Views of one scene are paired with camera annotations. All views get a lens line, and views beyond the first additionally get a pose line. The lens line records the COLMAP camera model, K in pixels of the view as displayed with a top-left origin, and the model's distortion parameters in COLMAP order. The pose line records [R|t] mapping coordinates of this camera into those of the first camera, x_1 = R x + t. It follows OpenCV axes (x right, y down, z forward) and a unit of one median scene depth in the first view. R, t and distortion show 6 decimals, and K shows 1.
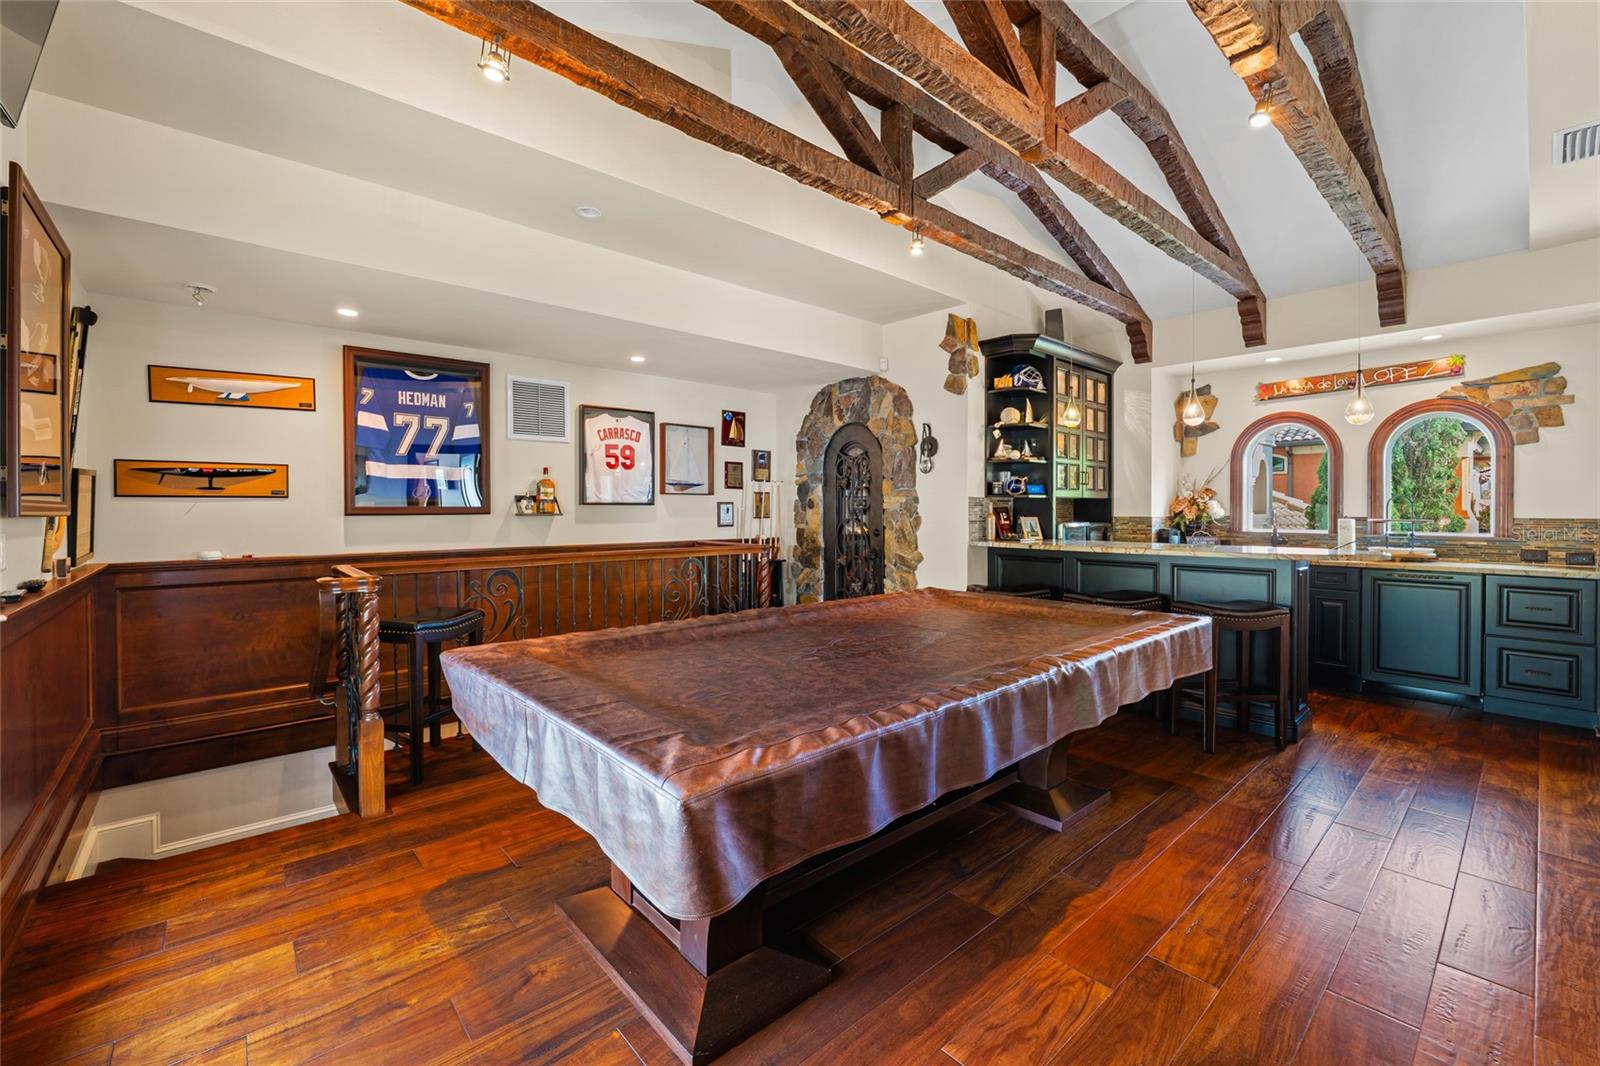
lens RADIAL K [[655.5, 0, 795.2], [0, 655.5, 520.9], [0, 0, 1]] dist [-0.005769, 0.000127]
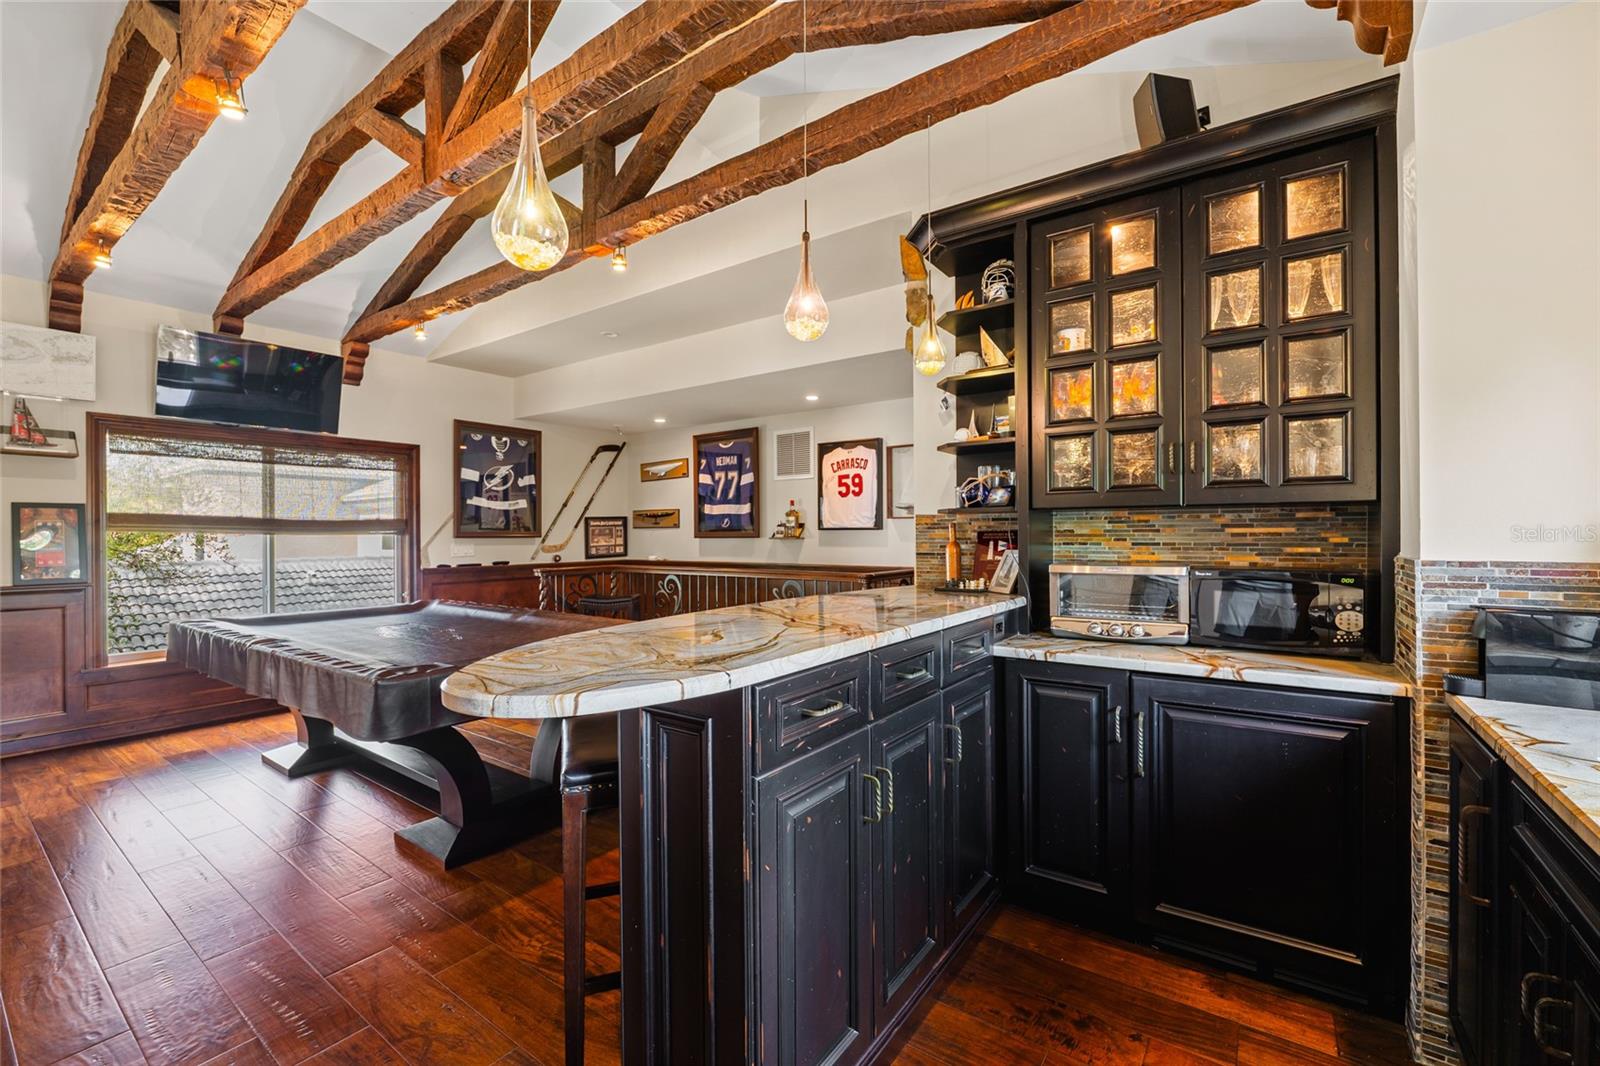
lens RADIAL K [[655.5, 0, 790.4], [0, 655.5, 534.6], [0, 0, 1]] dist [-0.005769, 0.000127]
pose [[0.226690, 0.000110, -0.973967, 0.837348], [-0.016208, 0.999862, -0.003659, -0.012250], [0.973832, 0.016616, 0.226660, 0.729629]]
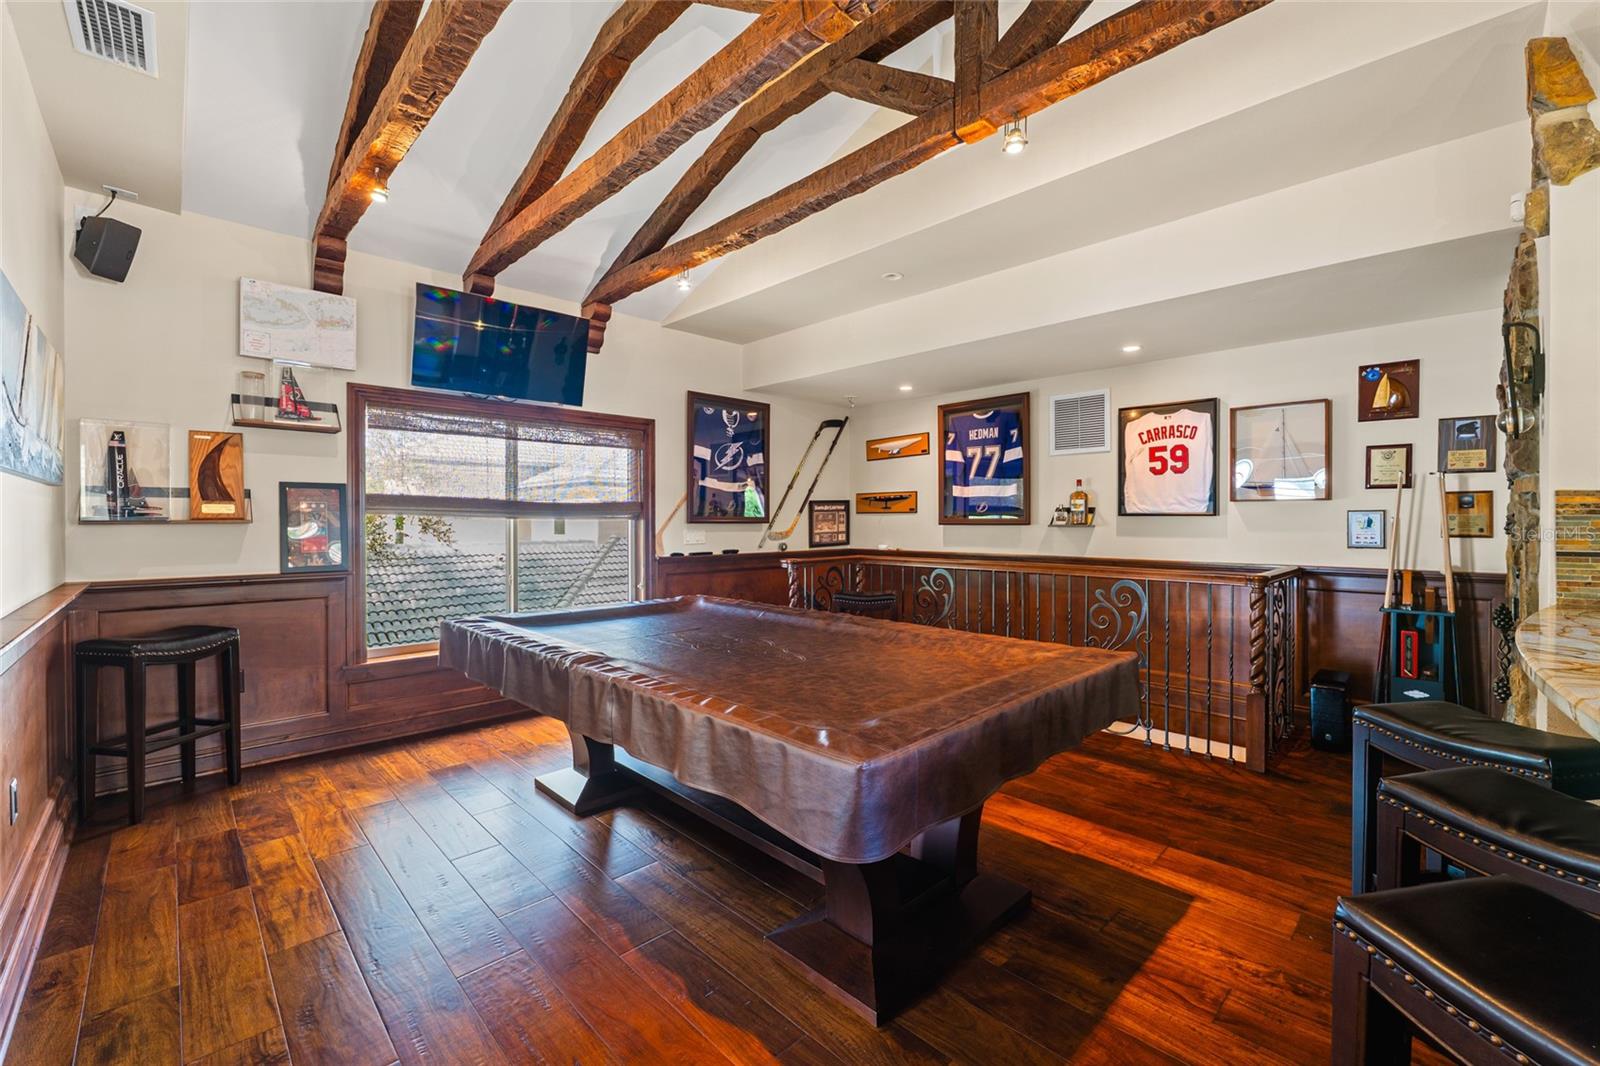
lens RADIAL K [[655.5, 0, 803.9], [0, 655.5, 525.1], [0, 0, 1]] dist [-0.005769, 0.000127]
pose [[0.061010, 0.006930, -0.998113, 0.612722], [-0.021347, 0.999756, 0.005637, -0.007661], [0.997909, 0.020963, 0.061143, 0.524563]]
